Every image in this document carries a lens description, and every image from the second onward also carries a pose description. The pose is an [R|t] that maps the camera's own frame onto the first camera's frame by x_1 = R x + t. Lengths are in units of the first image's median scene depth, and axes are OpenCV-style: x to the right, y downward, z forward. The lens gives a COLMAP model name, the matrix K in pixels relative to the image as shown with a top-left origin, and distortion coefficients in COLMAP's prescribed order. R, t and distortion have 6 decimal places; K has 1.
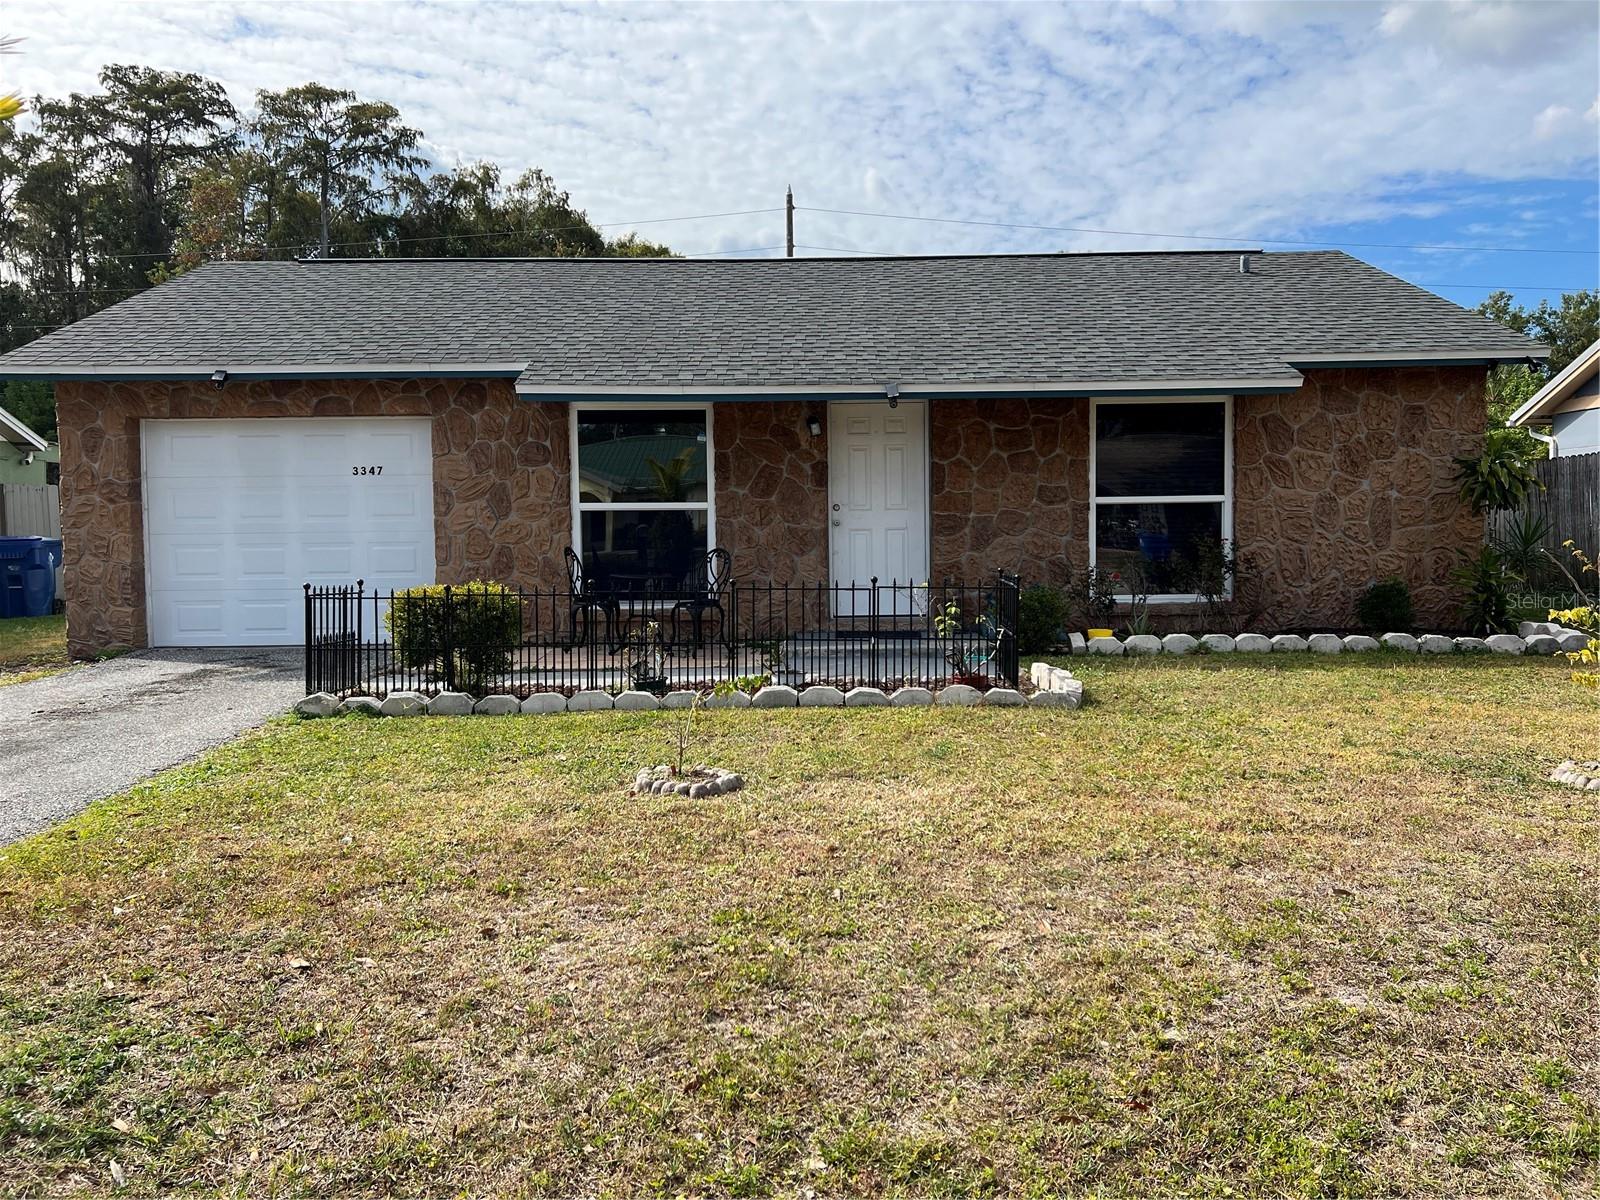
lens RADIAL K [[1196.6, 0, 816.1], [0, 1196.6, 596.6], [0, 0, 1]] dist [0.042762, -0.067436]
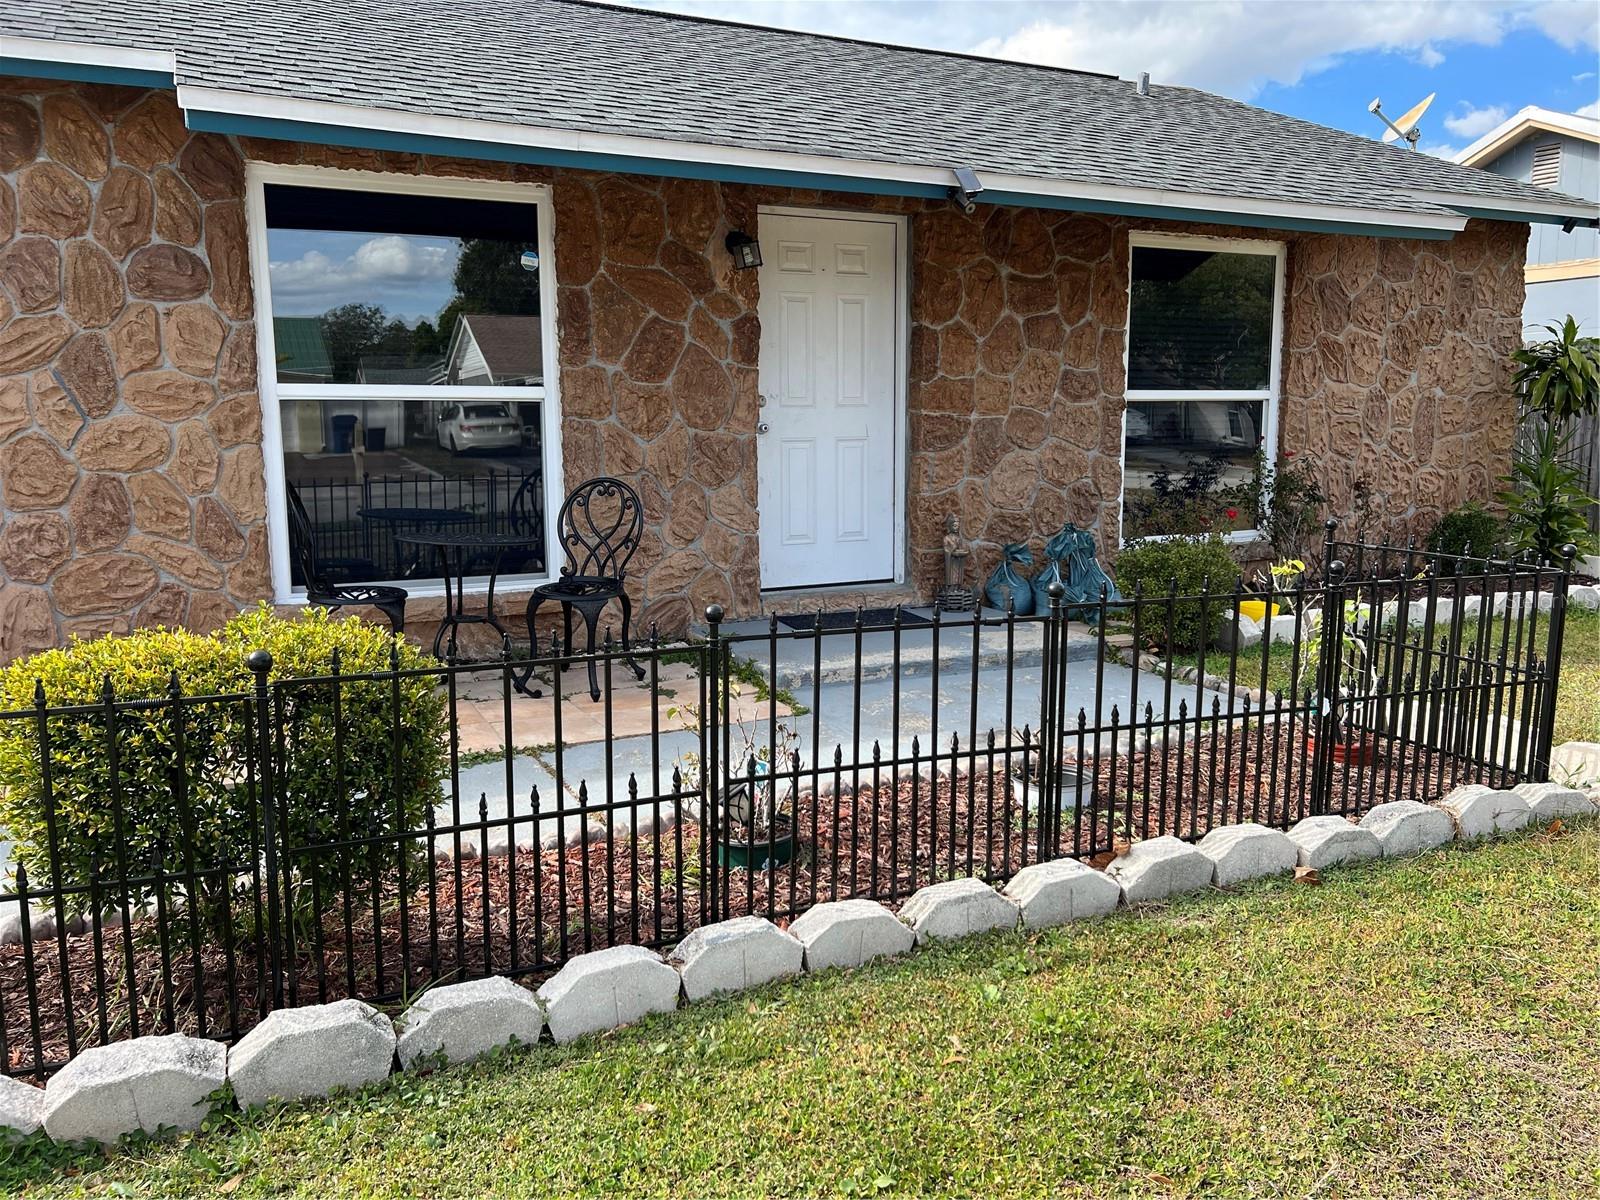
lens RADIAL K [[1196.6, 0, 794.8], [0, 1196.6, 600.1], [0, 0, 1]] dist [0.042762, -0.067436]
pose [[0.907553, -0.055690, 0.416228, -0.214802], [0.017848, 0.995387, 0.094263, -0.033716], [-0.419558, -0.078119, 0.904361, 0.473351]]
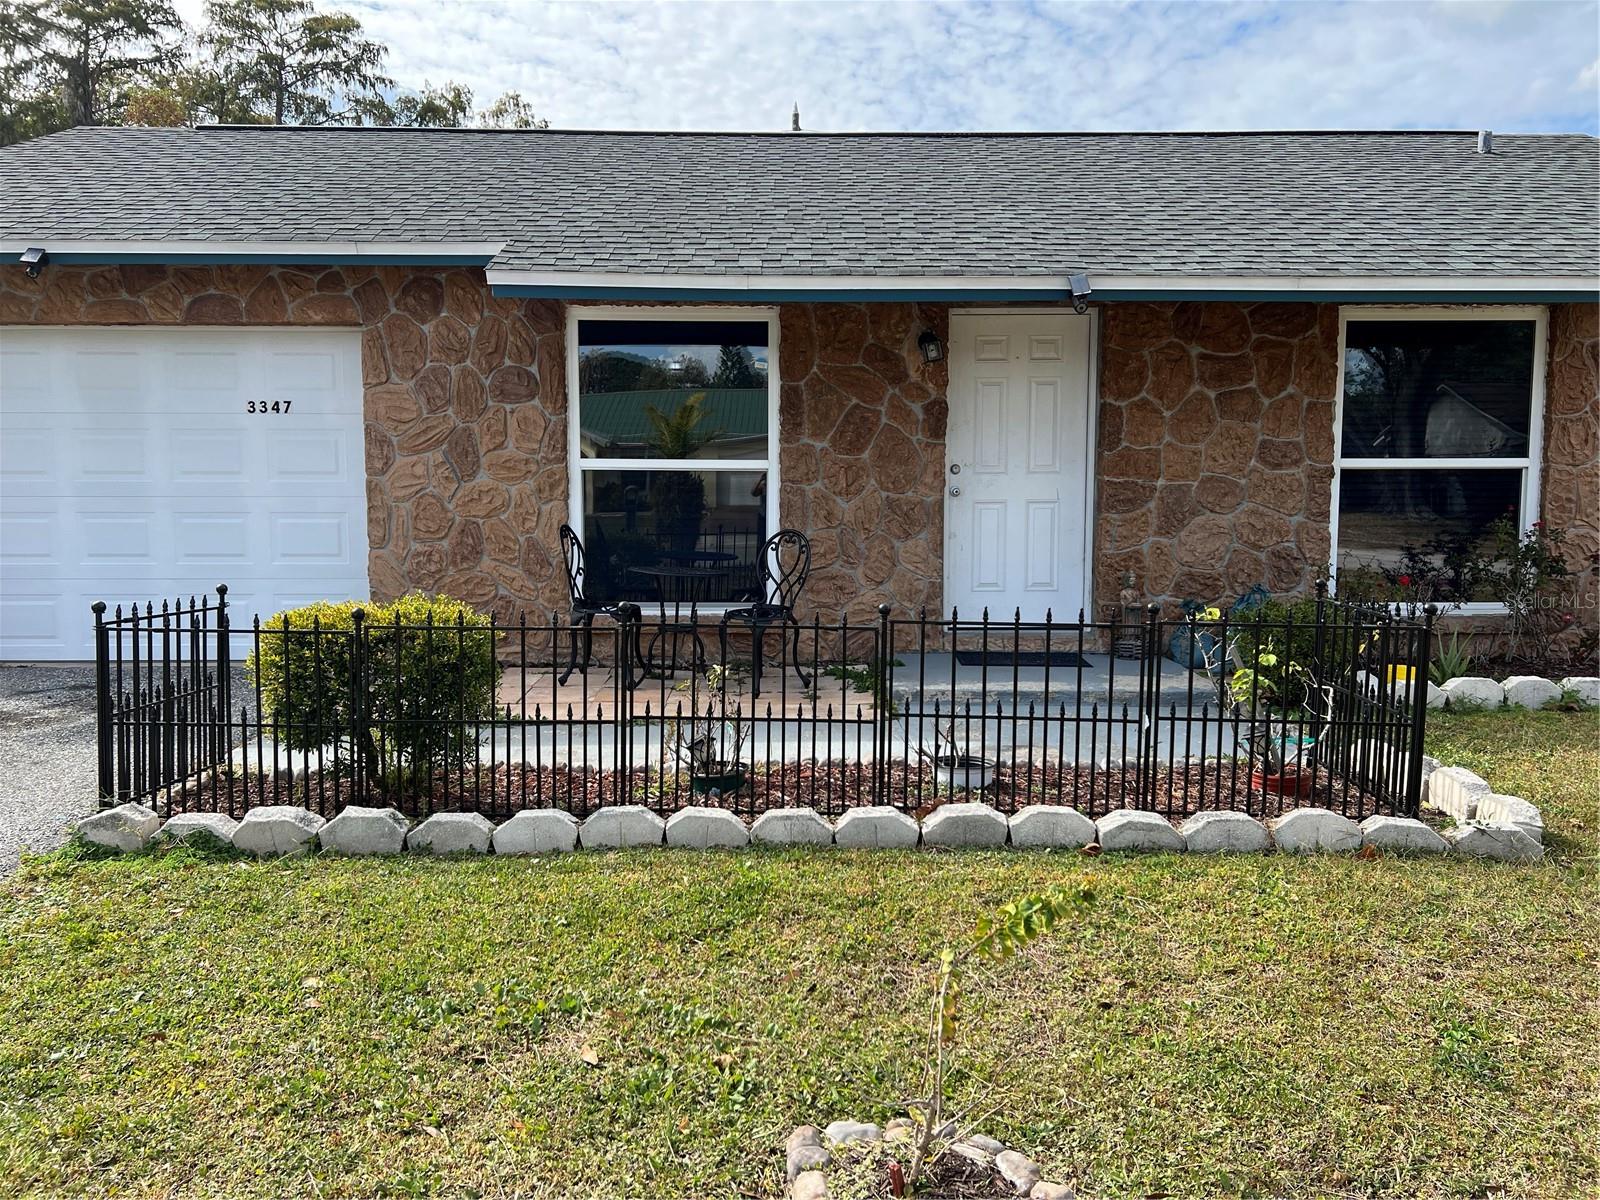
lens RADIAL K [[1196.6, 0, 783.6], [0, 1196.6, 592.1], [0, 0, 1]] dist [0.042762, -0.067436]
pose [[0.999927, 0.011999, -0.001161, -0.080423], [-0.011952, 0.999322, 0.034819, -0.027383], [0.001578, -0.034803, 0.999393, 0.319683]]
